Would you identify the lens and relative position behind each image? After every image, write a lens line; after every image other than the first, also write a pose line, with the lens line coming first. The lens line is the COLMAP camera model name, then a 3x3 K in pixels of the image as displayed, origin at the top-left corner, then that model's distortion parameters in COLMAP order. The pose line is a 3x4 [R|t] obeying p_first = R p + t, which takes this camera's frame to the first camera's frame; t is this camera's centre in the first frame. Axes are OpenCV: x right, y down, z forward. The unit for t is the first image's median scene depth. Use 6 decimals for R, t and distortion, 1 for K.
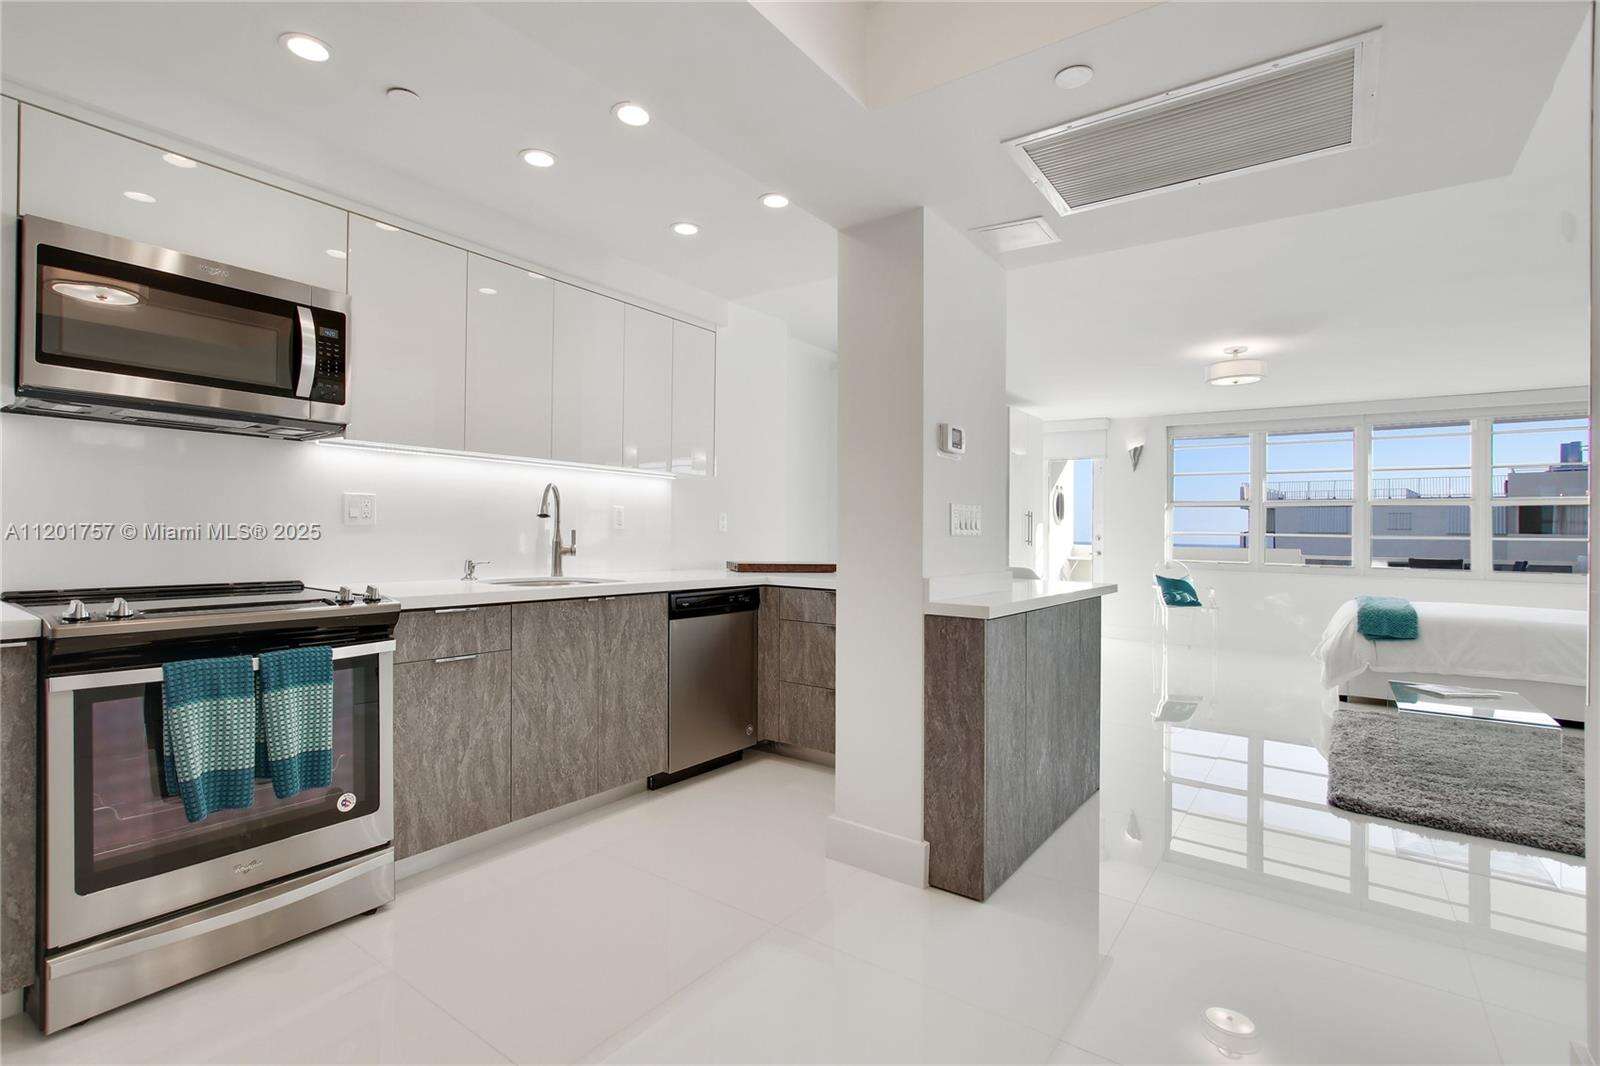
lens RADIAL K [[754.3, 0, 798.2], [0, 754.3, 512.9], [0, 0, 1]] dist [-0.002151, 0.000118]
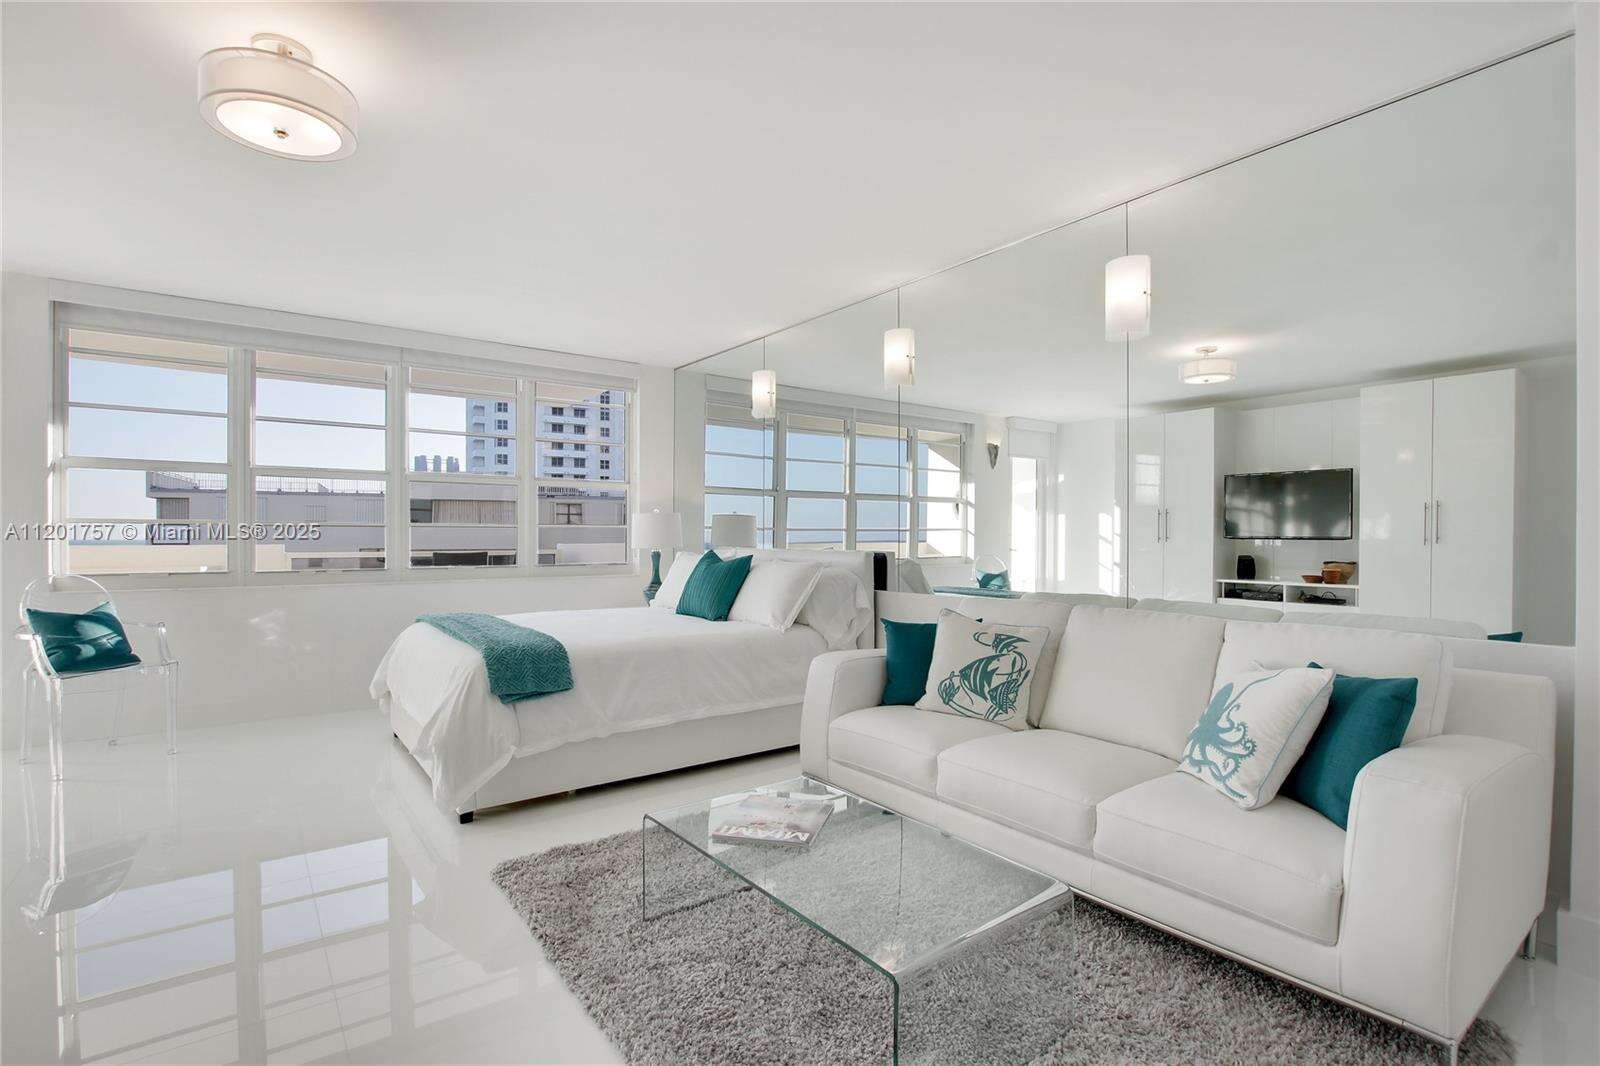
lens RADIAL K [[744.0, 0, 800.9], [0, 744.0, 542.1], [0, 0, 1]] dist [-0.033423, 0.000342]
pose [[0.295887, -0.024694, 0.954904, 0.707641], [-0.022317, 0.999214, 0.032755, 0.056761], [-0.954962, -0.031002, 0.295104, 1.502983]]
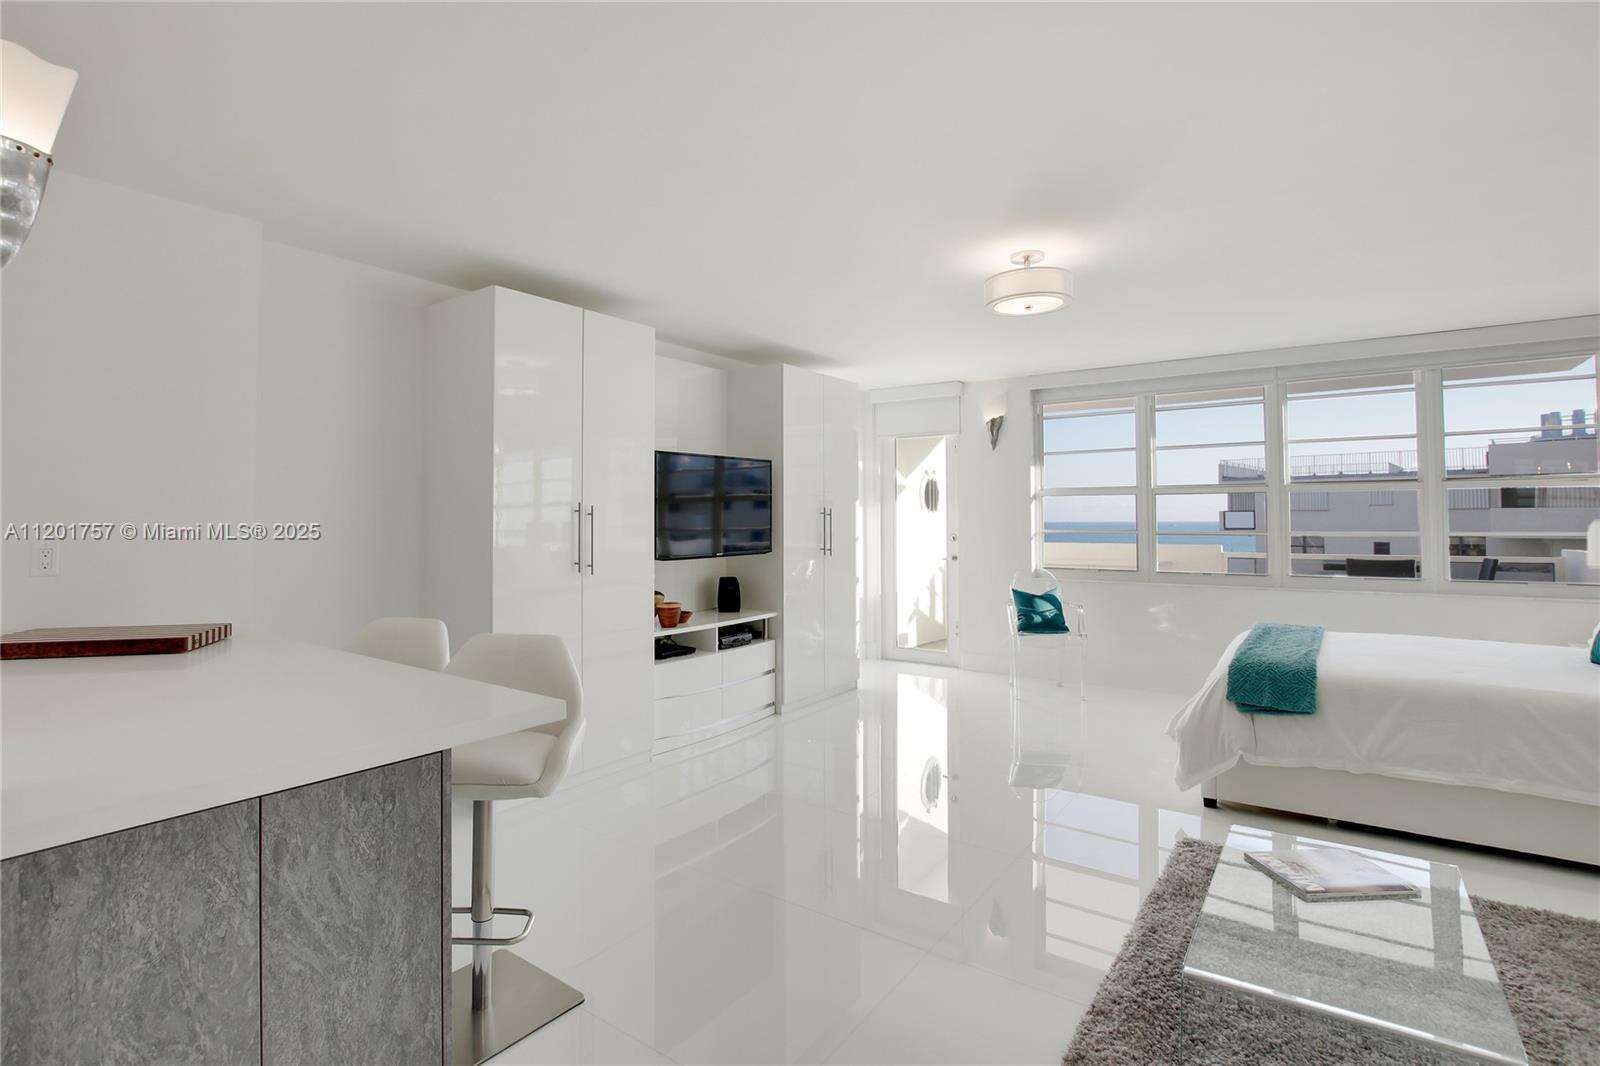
lens RADIAL K [[774.4, 0, 790.3], [0, 774.4, 494.3], [0, 0, 1]] dist [-0.012928, -0.000231]
pose [[0.999743, -0.018682, 0.012828, 0.893974], [0.018744, 0.999813, -0.004747, -0.042308], [-0.012737, 0.004987, 0.999906, 0.861877]]
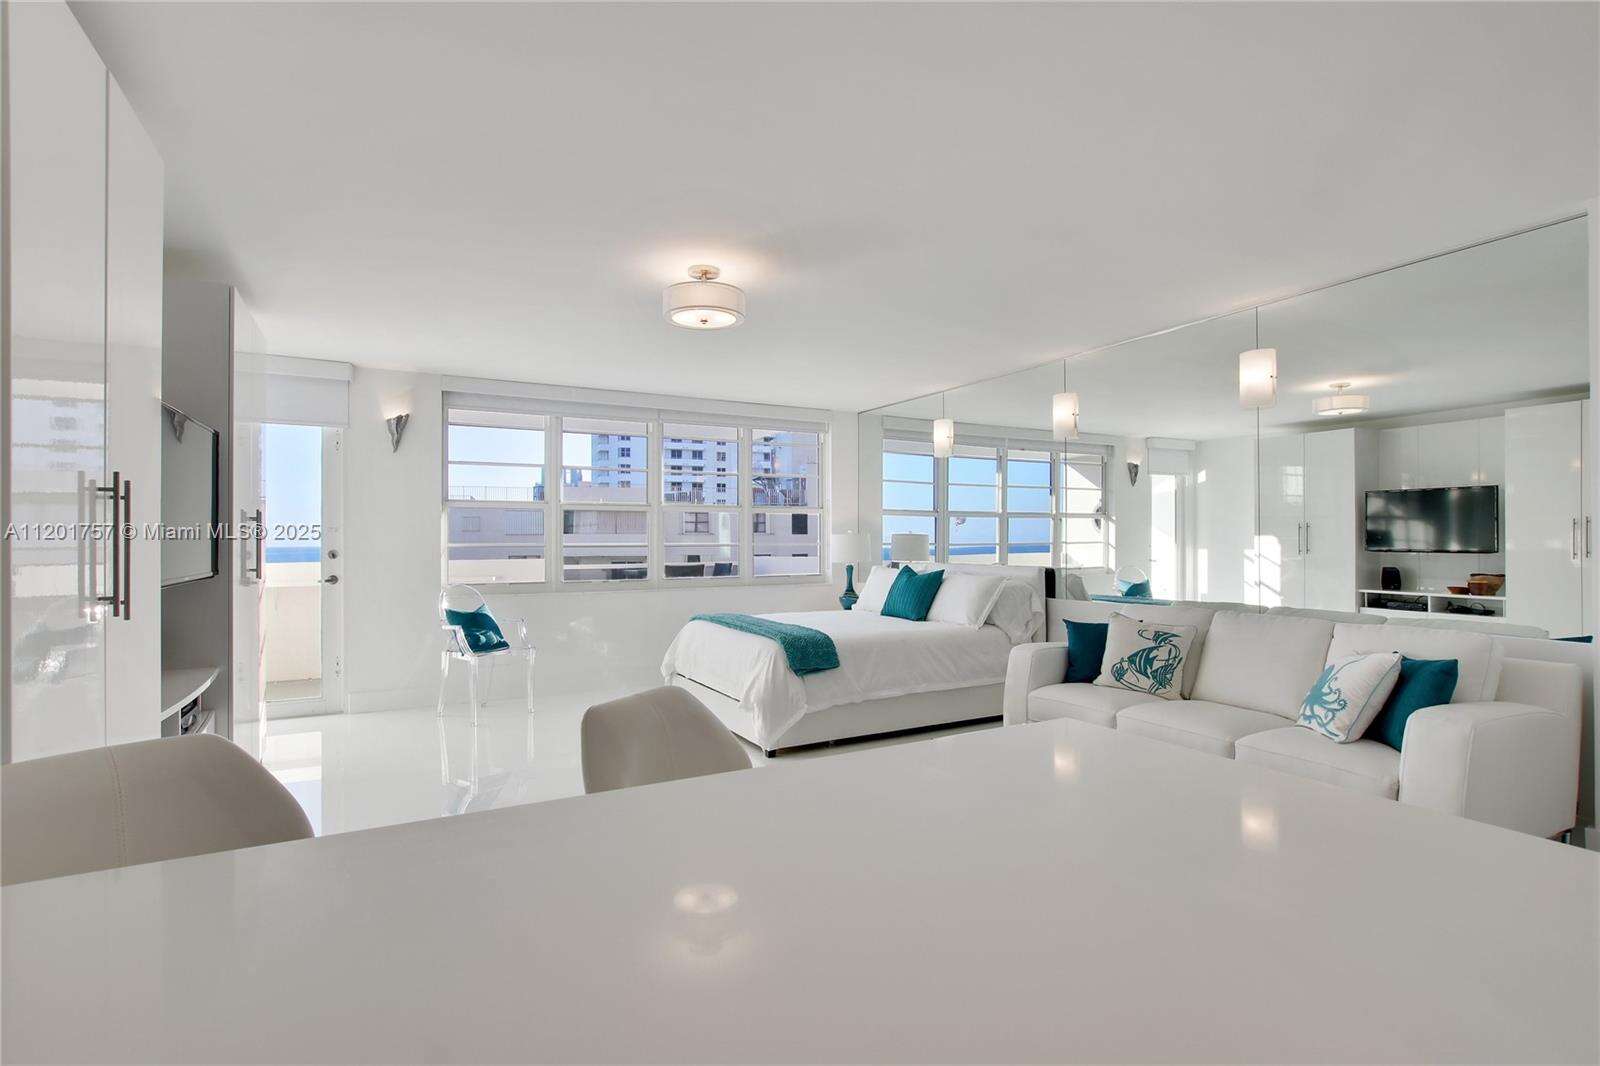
lens RADIAL K [[745.9, 0, 800.0], [0, 745.9, 533.0], [0, 0, 1]] dist [-0.012156, 0.000322]
pose [[0.439484, -0.008149, 0.898214, 0.072102], [-0.013748, 0.999781, 0.015796, 0.000863], [-0.898145, -0.019291, 0.439275, 1.541296]]
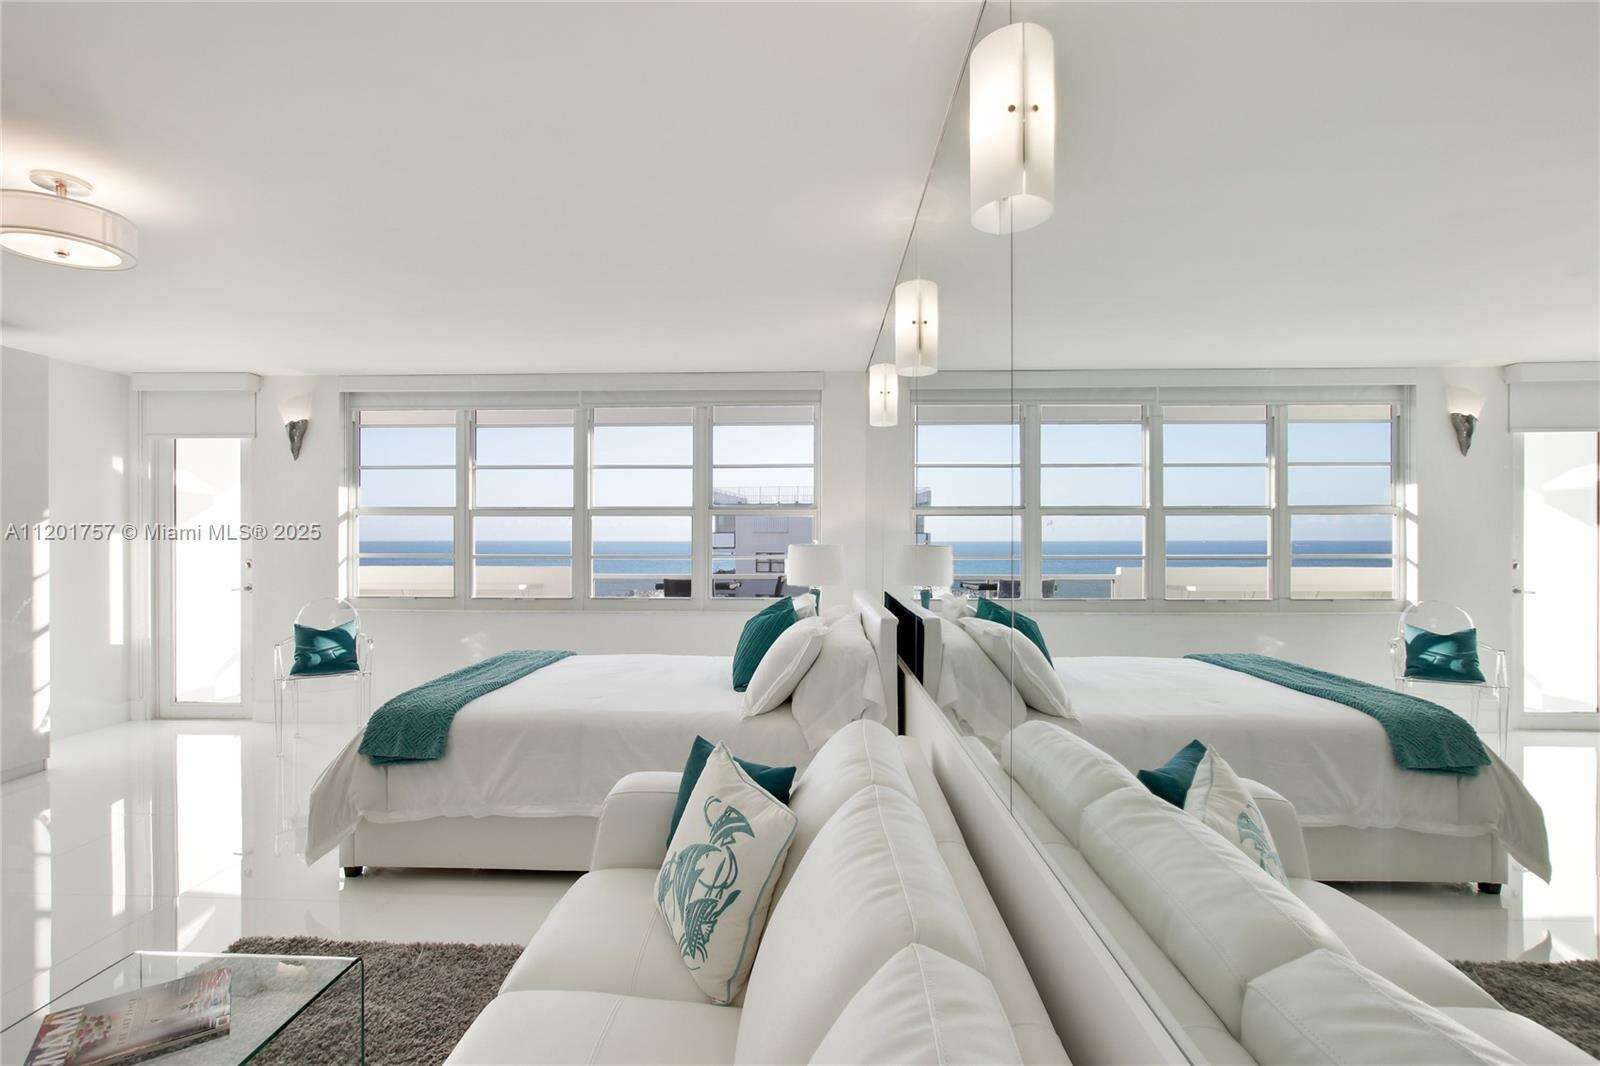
lens RADIAL K [[759.3, 0, 778.8], [0, 759.3, 539.5], [0, 0, 1]] dist [-0.014652, -0.000059]
pose [[0.830999, -0.017619, 0.555995, 1.667428], [-0.001479, 0.999425, 0.033880, -0.038754], [-0.556272, -0.028976, 0.830495, 0.910739]]
